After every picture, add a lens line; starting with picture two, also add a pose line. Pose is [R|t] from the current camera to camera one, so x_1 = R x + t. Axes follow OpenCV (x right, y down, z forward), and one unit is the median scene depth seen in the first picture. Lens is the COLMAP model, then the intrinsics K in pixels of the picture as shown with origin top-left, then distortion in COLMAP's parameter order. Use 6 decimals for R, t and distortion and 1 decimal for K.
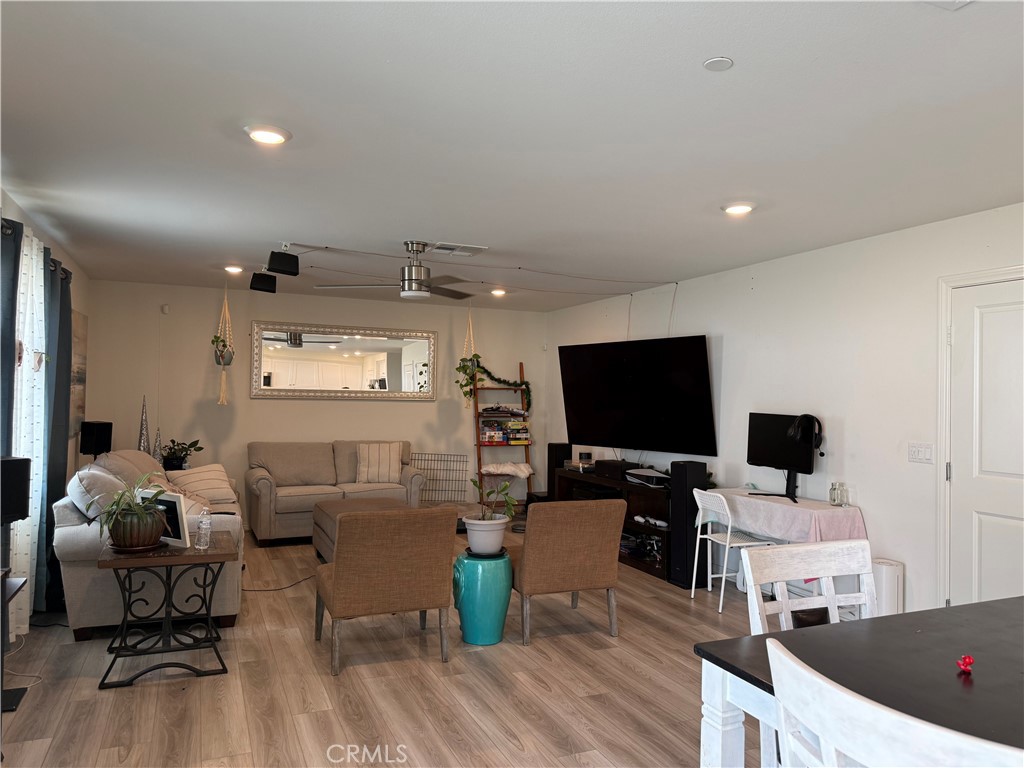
lens RADIAL K [[722.0, 0, 514.1], [0, 722.0, 376.2], [0, 0, 1]] dist [0.045094, -0.051888]
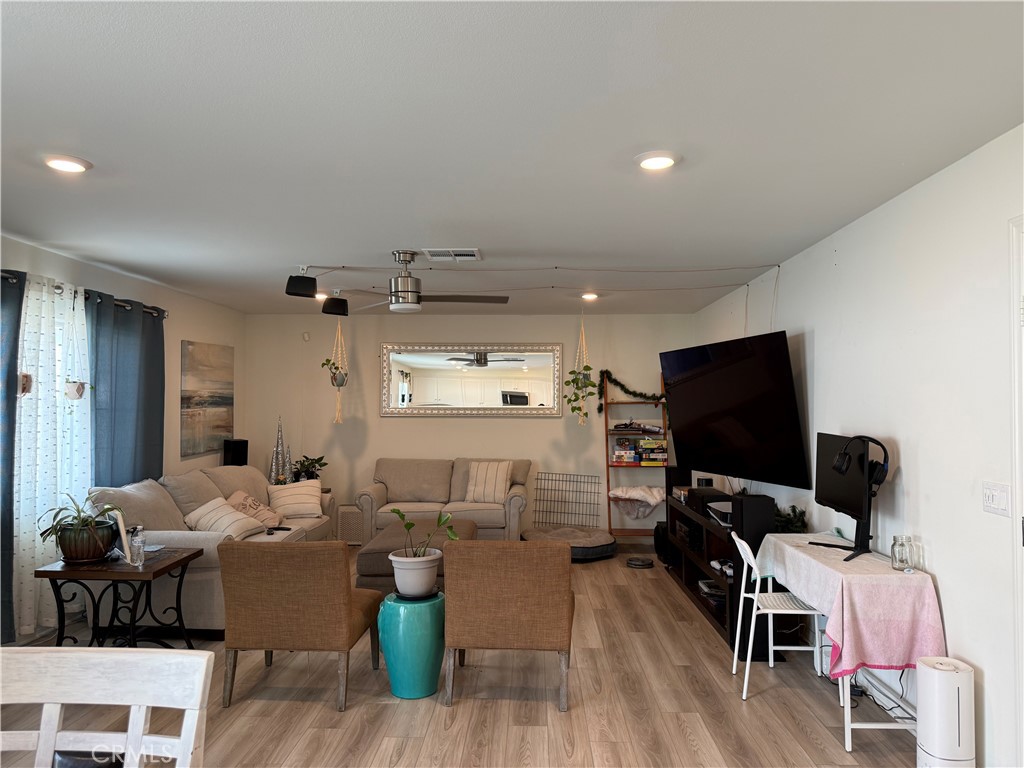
lens RADIAL K [[722.0, 0, 509.6], [0, 722.0, 384.4], [0, 0, 1]] dist [0.045094, -0.051888]
pose [[0.902435, -0.029336, -0.429827, 0.292764], [0.026681, 0.999570, -0.012203, 0.001613], [0.430000, -0.000456, 0.902829, 0.159670]]
